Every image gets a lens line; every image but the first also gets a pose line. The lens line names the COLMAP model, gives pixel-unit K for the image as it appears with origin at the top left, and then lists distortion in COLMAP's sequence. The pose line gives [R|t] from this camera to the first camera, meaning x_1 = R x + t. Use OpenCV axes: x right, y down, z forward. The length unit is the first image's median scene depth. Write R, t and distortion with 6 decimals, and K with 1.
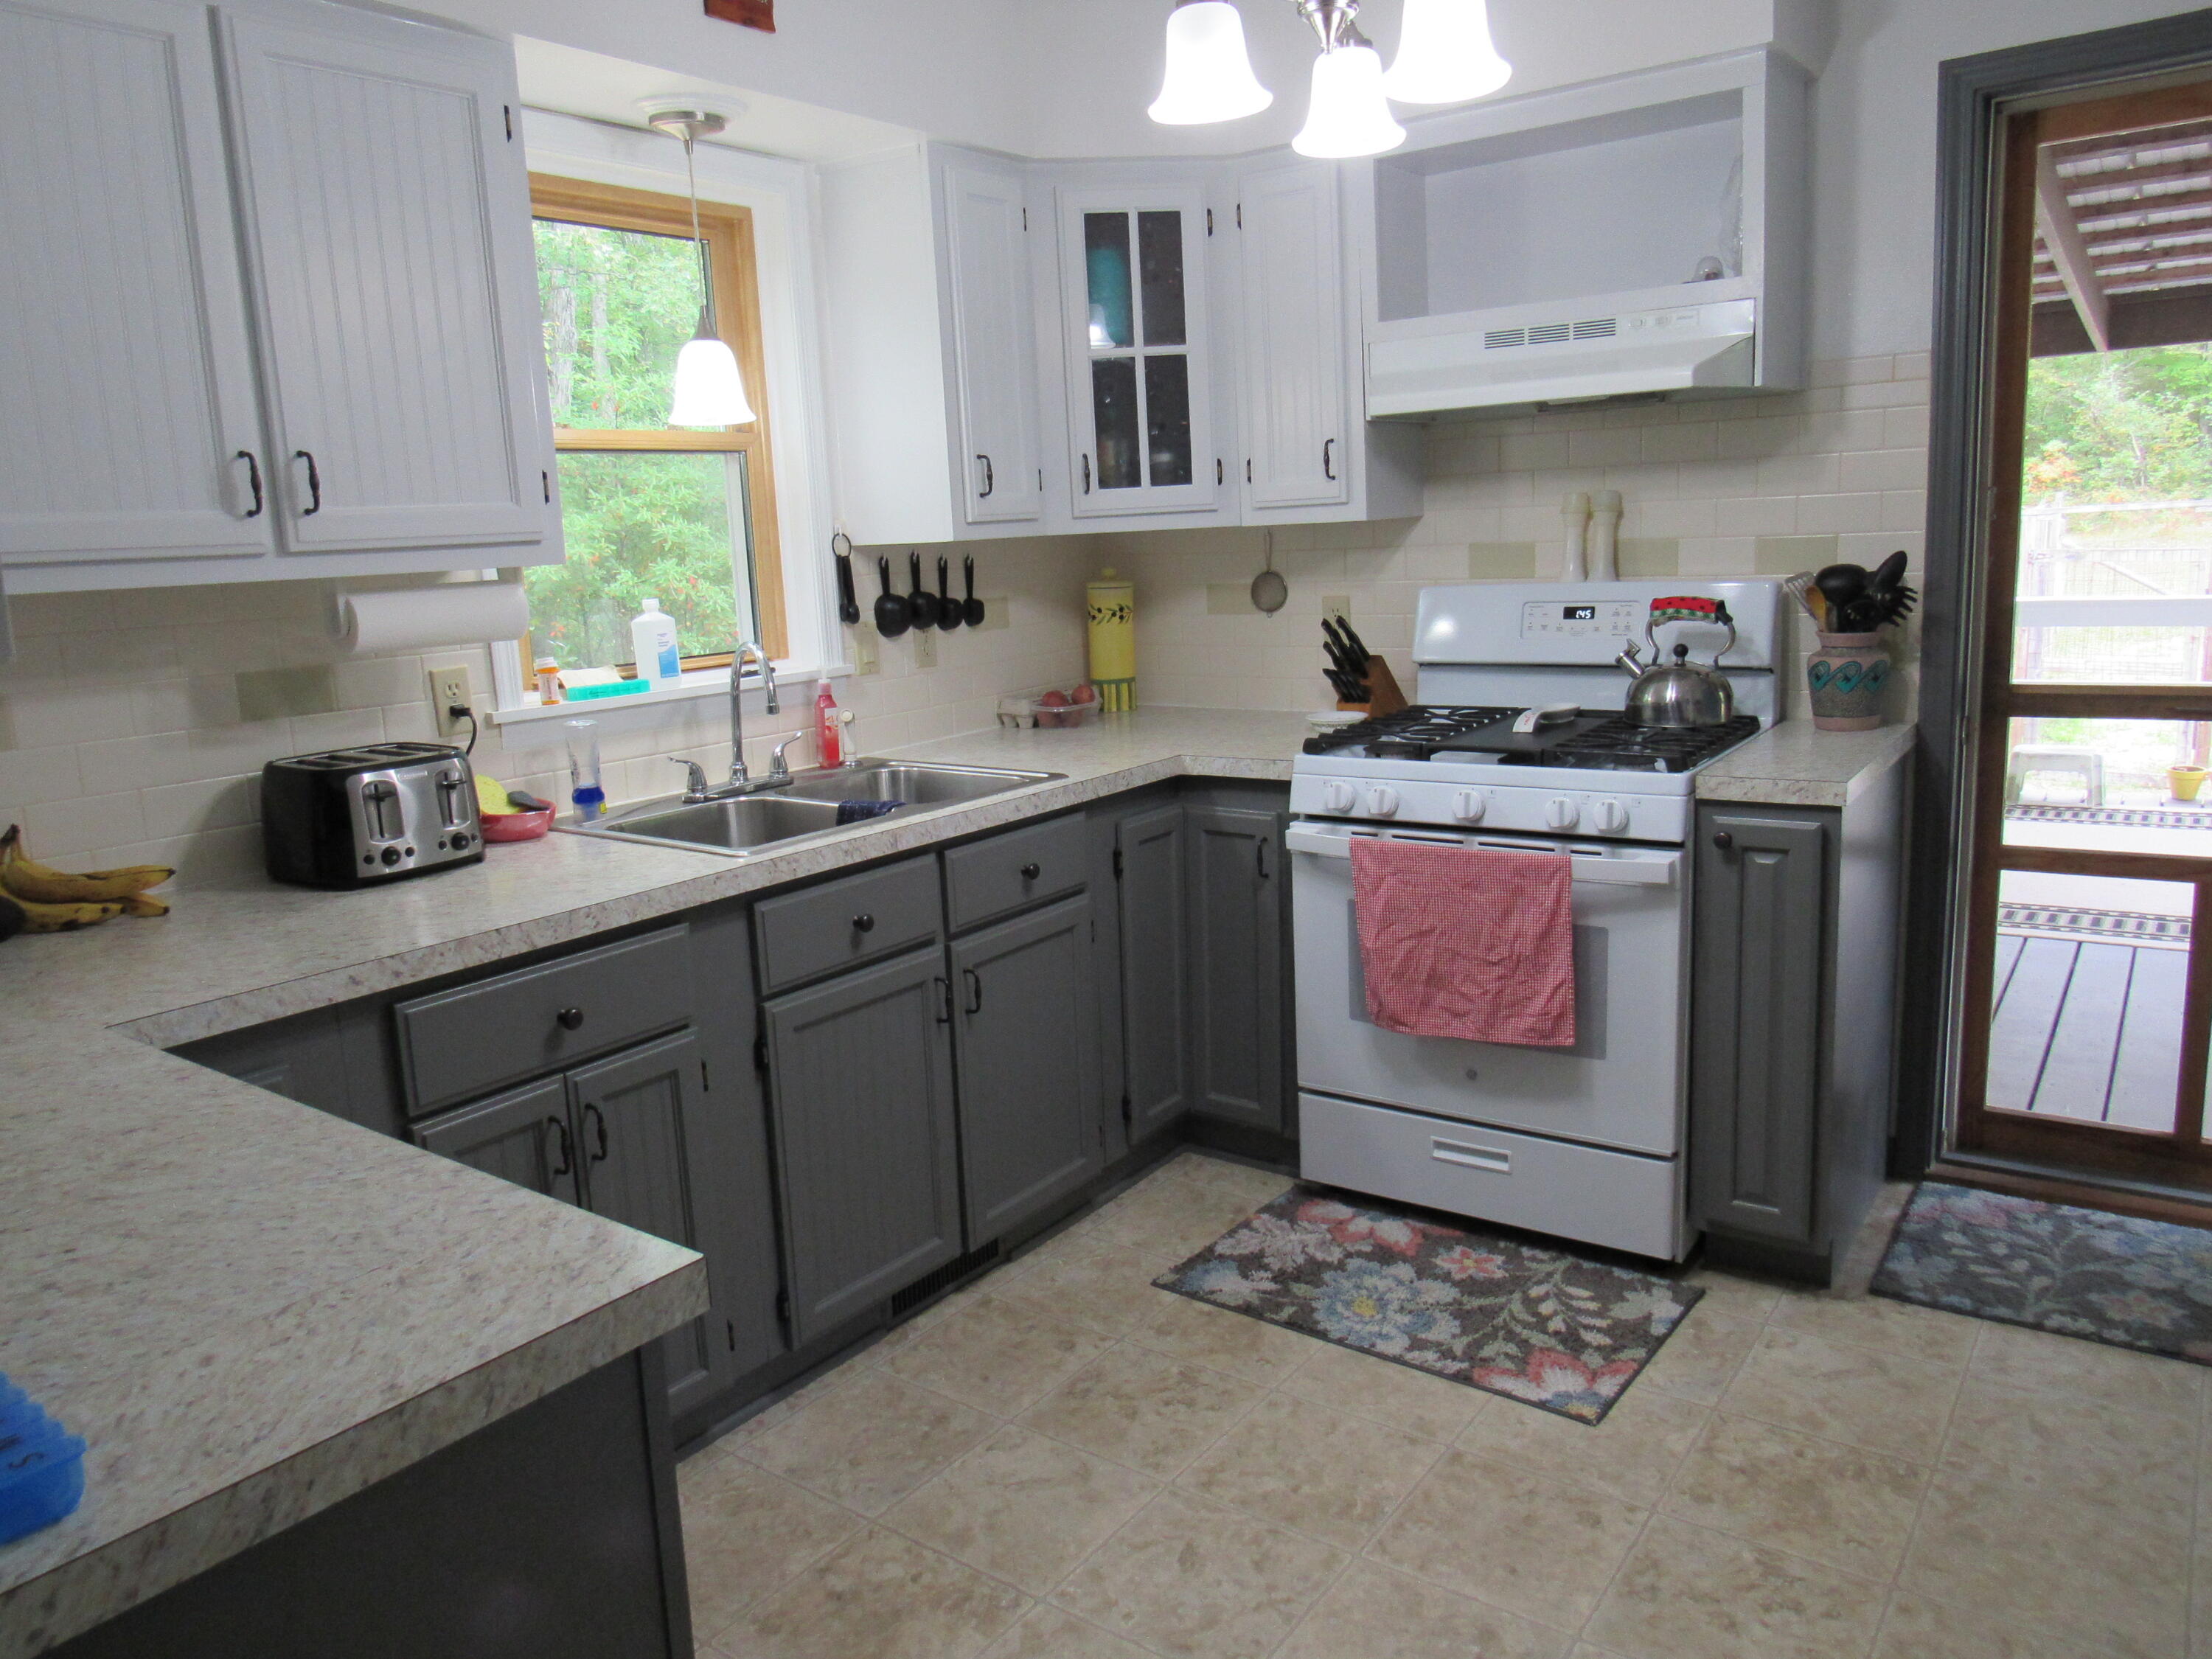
lens RADIAL K [[1539.9, 0, 1132.9], [0, 1539.9, 826.5], [0, 0, 1]] dist [-0.068891, 0.039394]
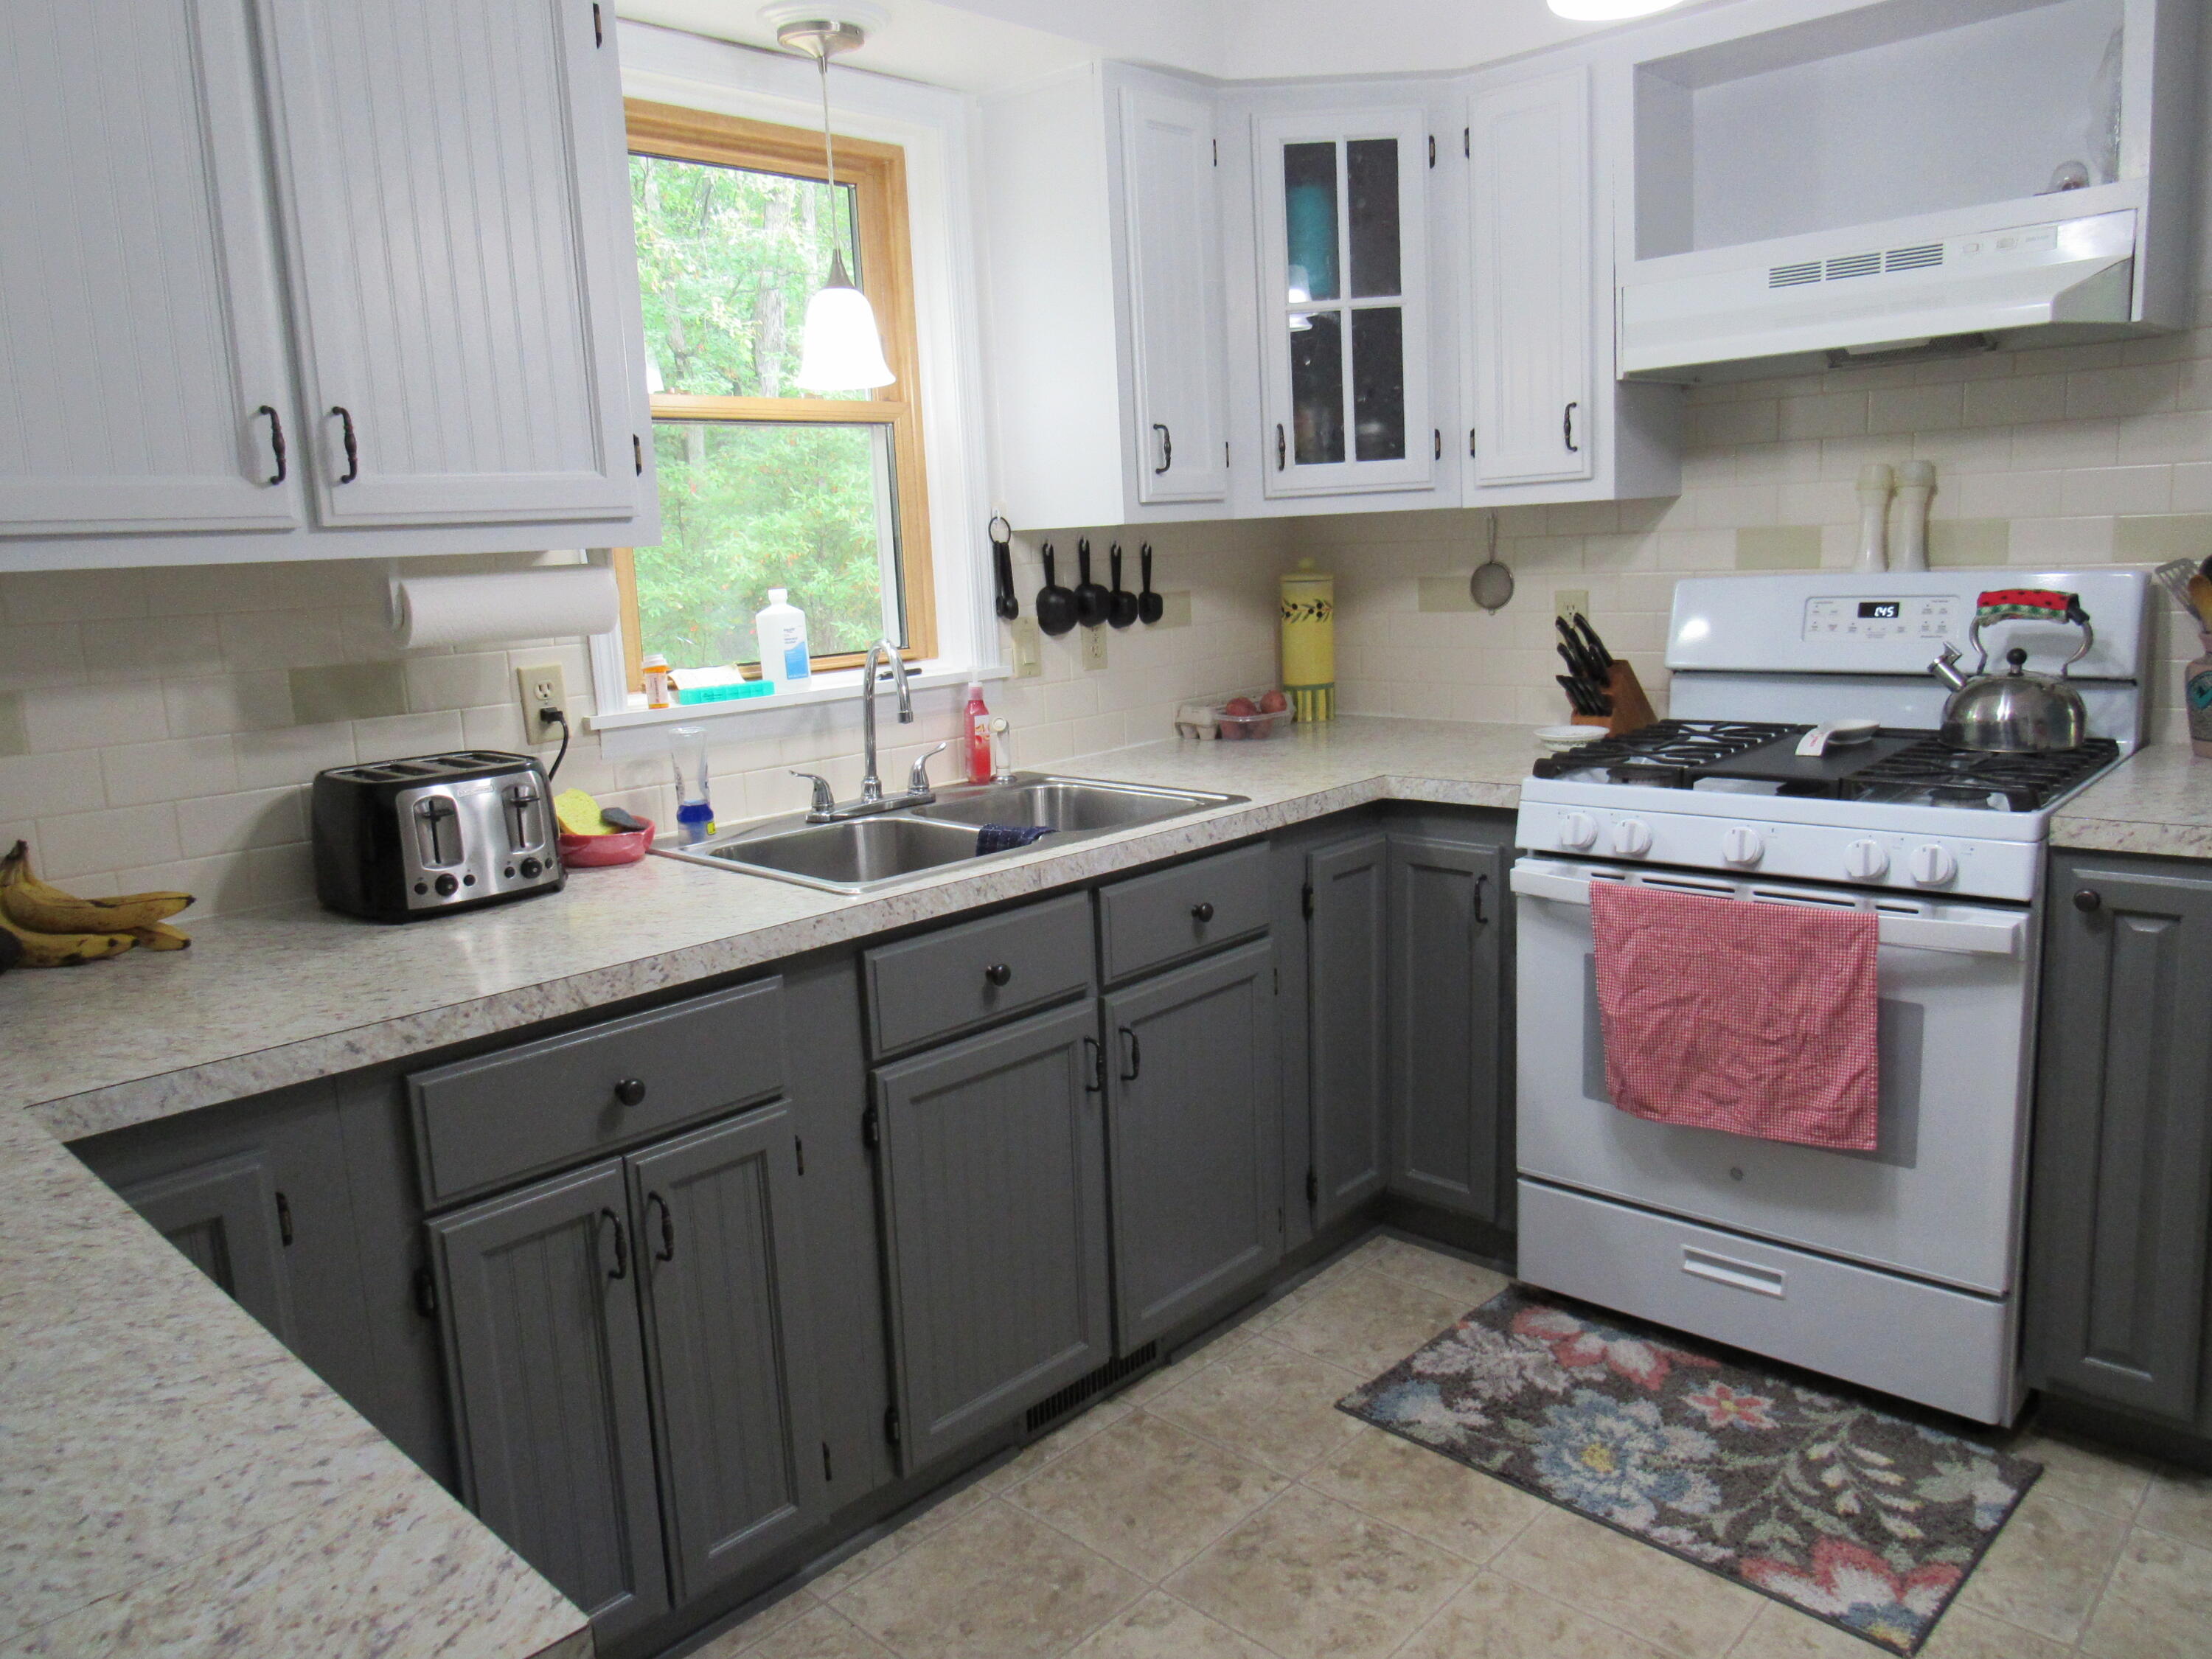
lens RADIAL K [[1590.2, 0, 1106.0], [0, 1590.2, 829.5], [0, 0, 1]] dist [-0.039154, 0.029250]
pose [[0.989884, 0.021946, -0.140170, 0.002362], [-0.022344, 0.999750, -0.001270, -0.013904], [0.140107, 0.004389, 0.990127, 0.125680]]
